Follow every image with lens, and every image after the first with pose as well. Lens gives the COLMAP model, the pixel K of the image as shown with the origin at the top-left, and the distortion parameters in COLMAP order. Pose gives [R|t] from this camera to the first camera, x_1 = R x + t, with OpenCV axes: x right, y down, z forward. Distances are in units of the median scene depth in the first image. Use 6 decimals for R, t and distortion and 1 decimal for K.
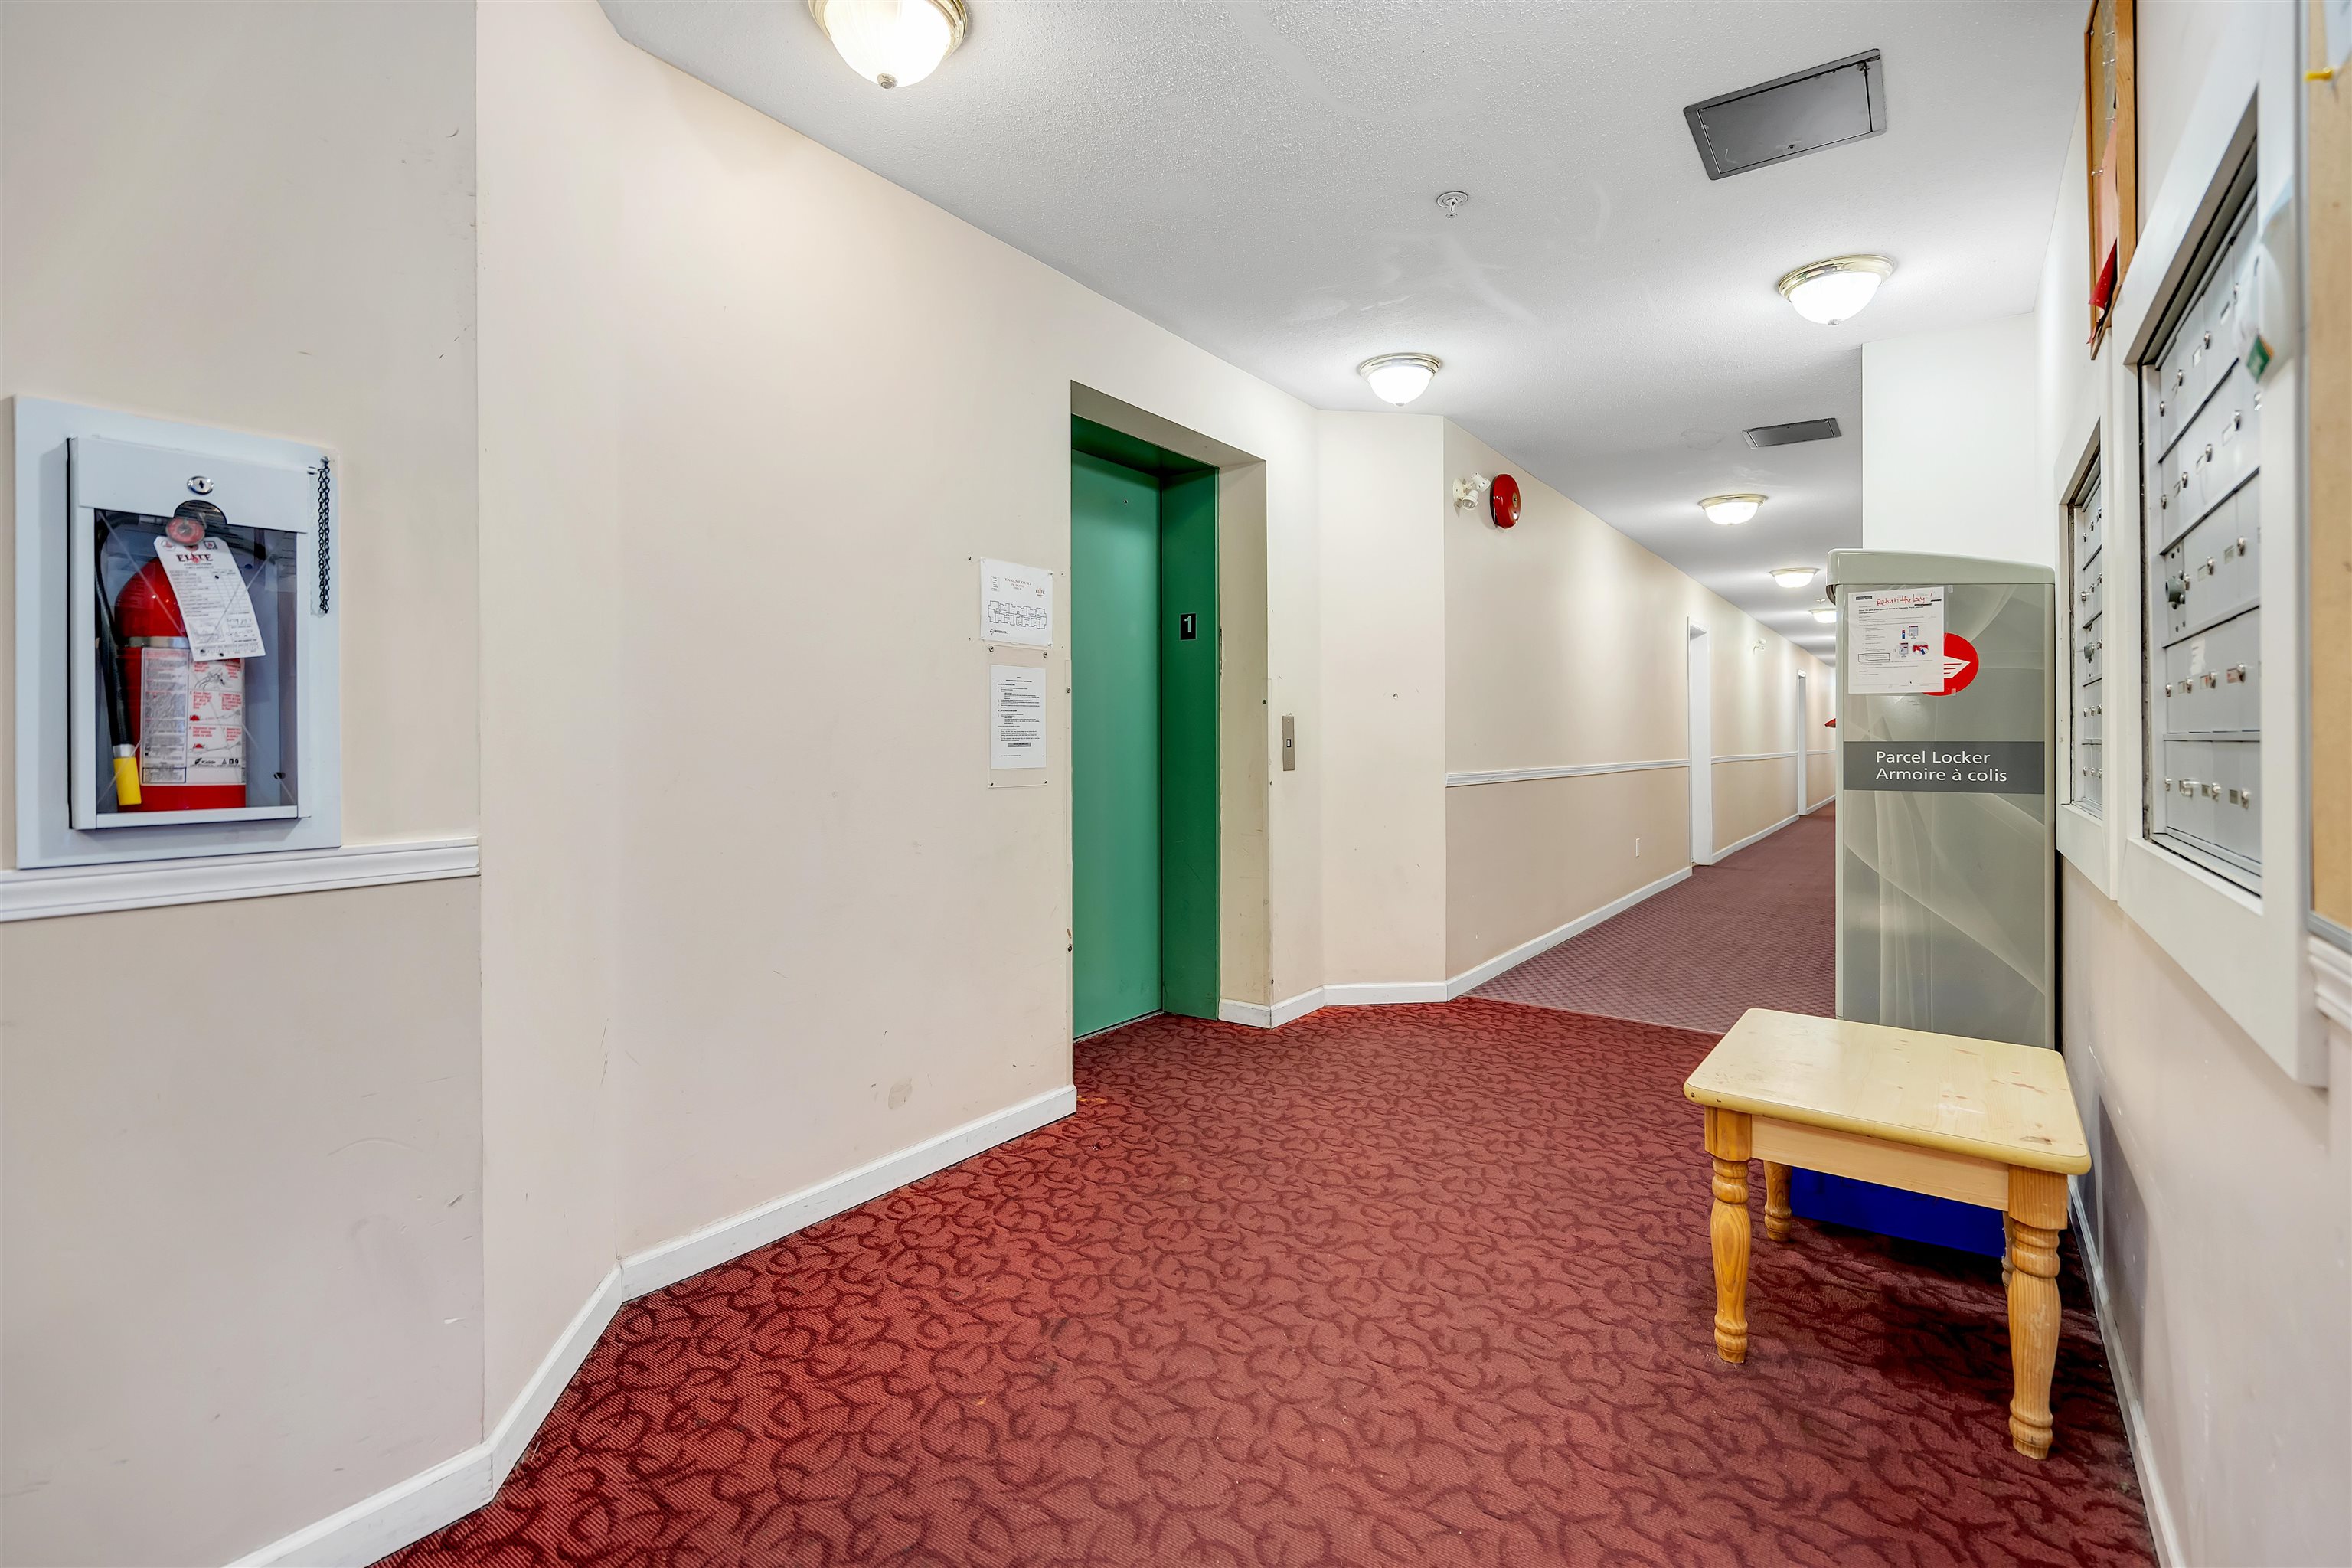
lens RADIAL K [[1080.4, 0, 1178.2], [0, 1080.4, 742.0], [0, 0, 1]] dist [0.000279, 0.000492]
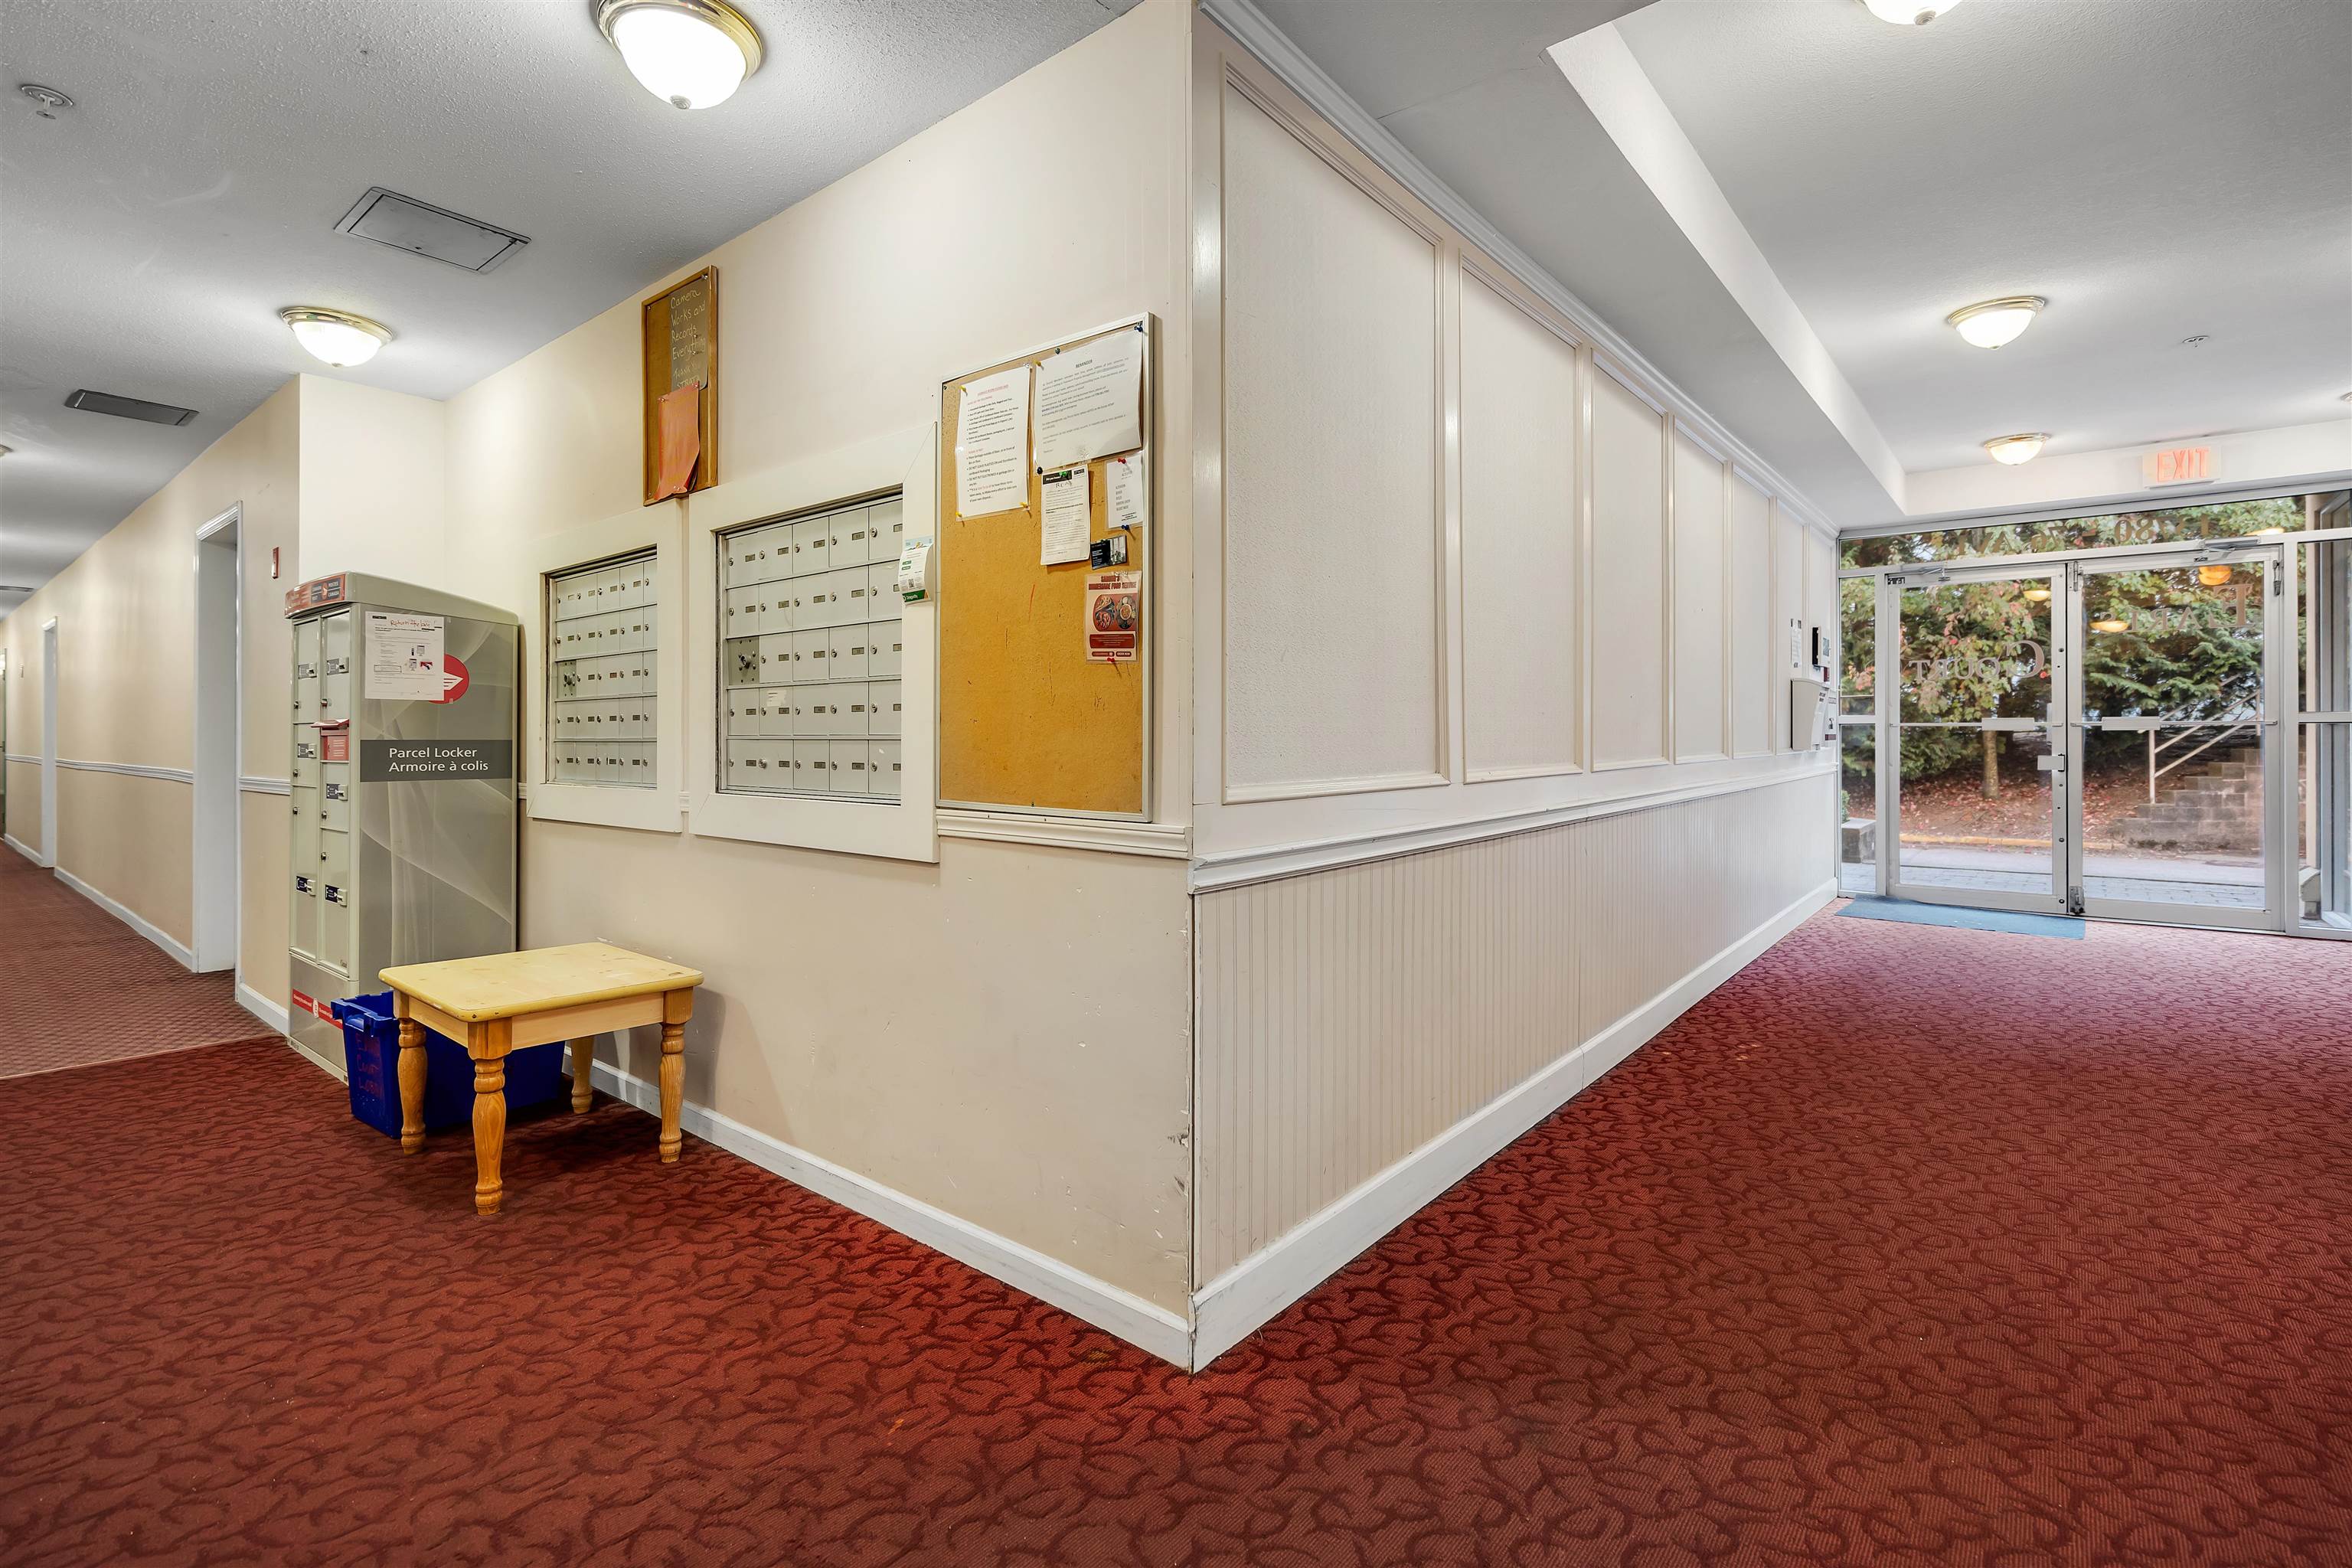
lens RADIAL K [[1064.1, 0, 1187.4], [0, 1064.1, 781.7], [0, 0, 1]] dist [0.000146, 0.000499]
pose [[0.063870, -0.039087, 0.997192, -0.536294], [0.004750, 0.999233, 0.038863, 0.004725], [-0.997947, 0.002255, 0.064007, 0.060570]]
